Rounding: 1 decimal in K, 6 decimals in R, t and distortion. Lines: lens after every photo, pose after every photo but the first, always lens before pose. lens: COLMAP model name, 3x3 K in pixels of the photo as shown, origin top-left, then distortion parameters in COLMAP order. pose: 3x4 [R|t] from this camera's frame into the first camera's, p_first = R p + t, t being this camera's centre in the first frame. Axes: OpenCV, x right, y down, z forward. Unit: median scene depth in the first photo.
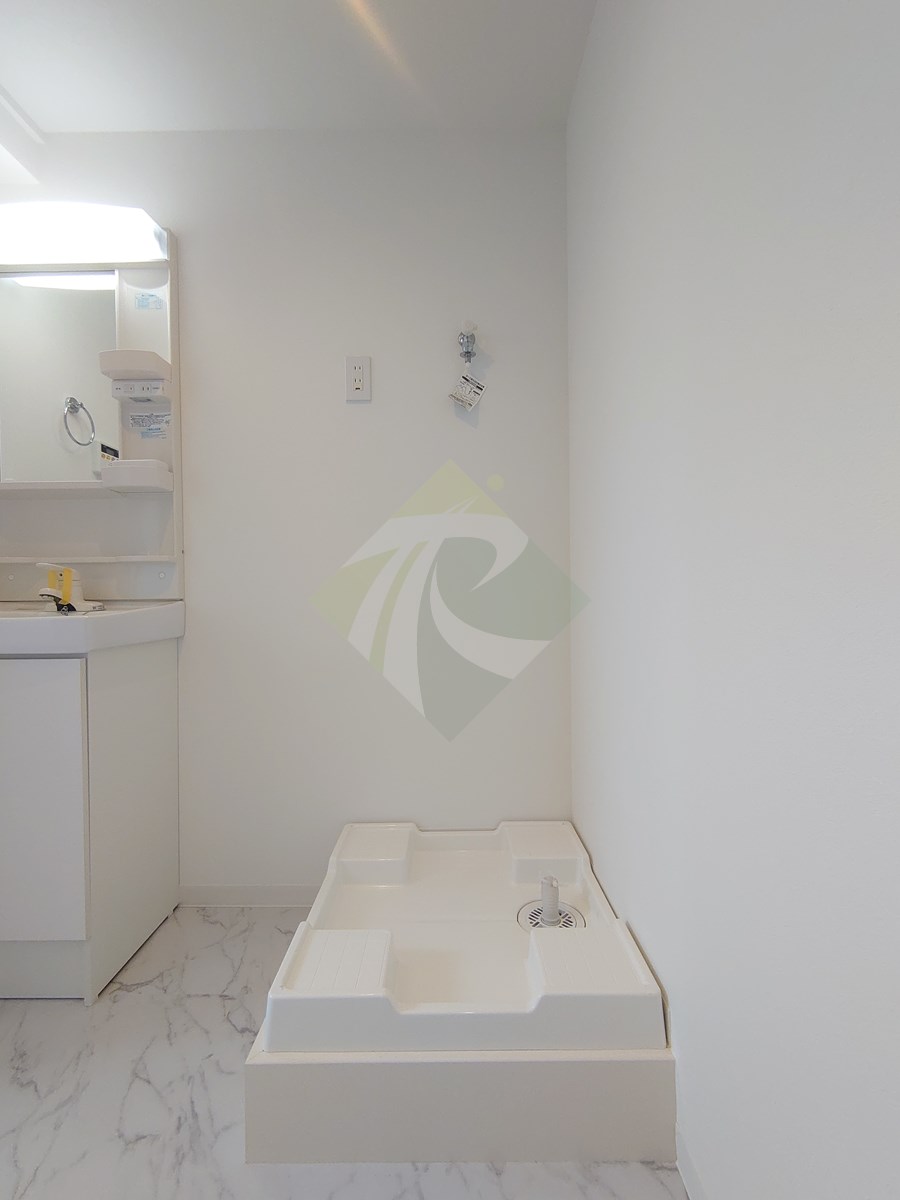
lens RADIAL K [[518.6, 0, 450.0], [0, 518.6, 600.0], [0, 0, 1]] dist [0.001514, -0.000632]
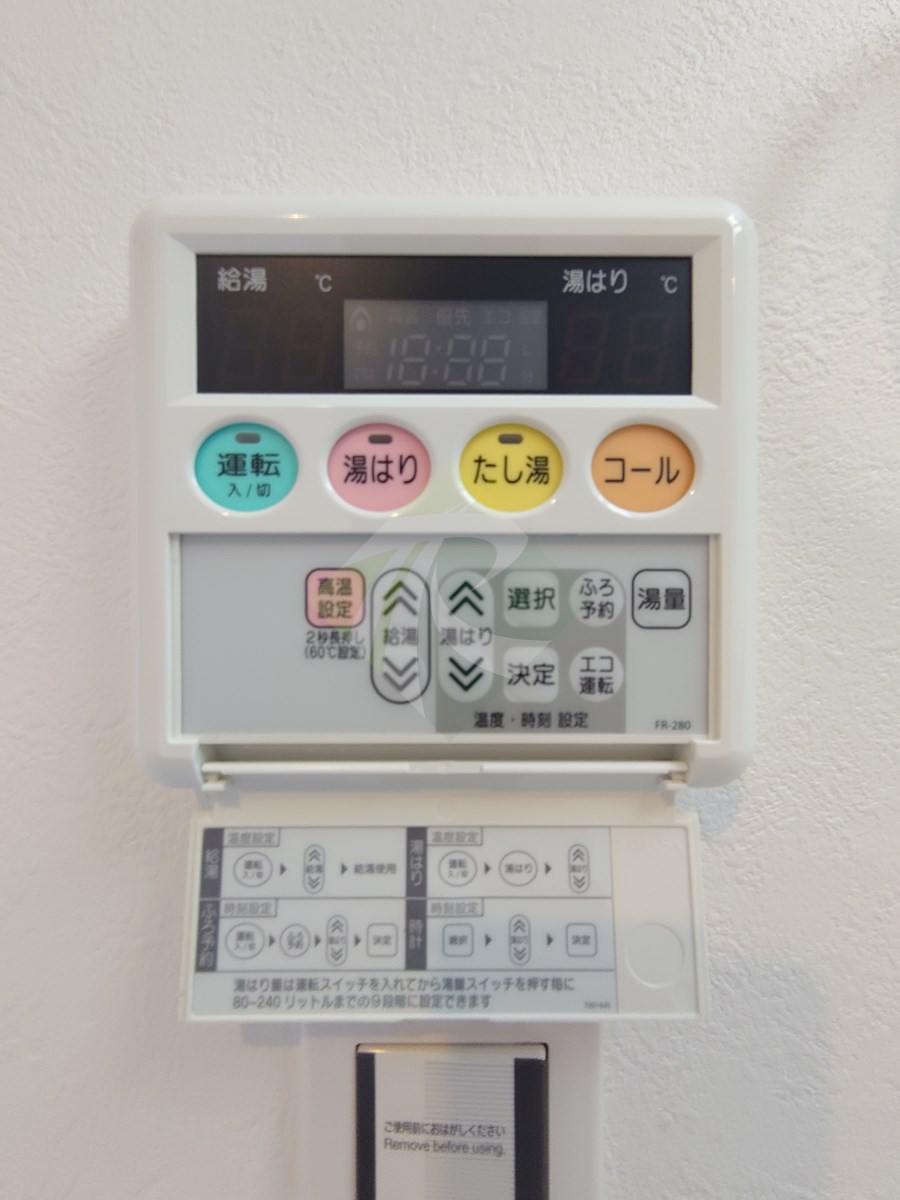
lens RADIAL K [[518.6, 0, 450.0], [0, 518.6, 600.0], [0, 0, 1]] dist [0.001514, -0.000632]
pose [[0.007119, 0.022877, -0.999713, -0.797116], [-0.010253, 0.999687, 0.022804, -0.344207], [0.999922, 0.010088, 0.007351, 1.331201]]
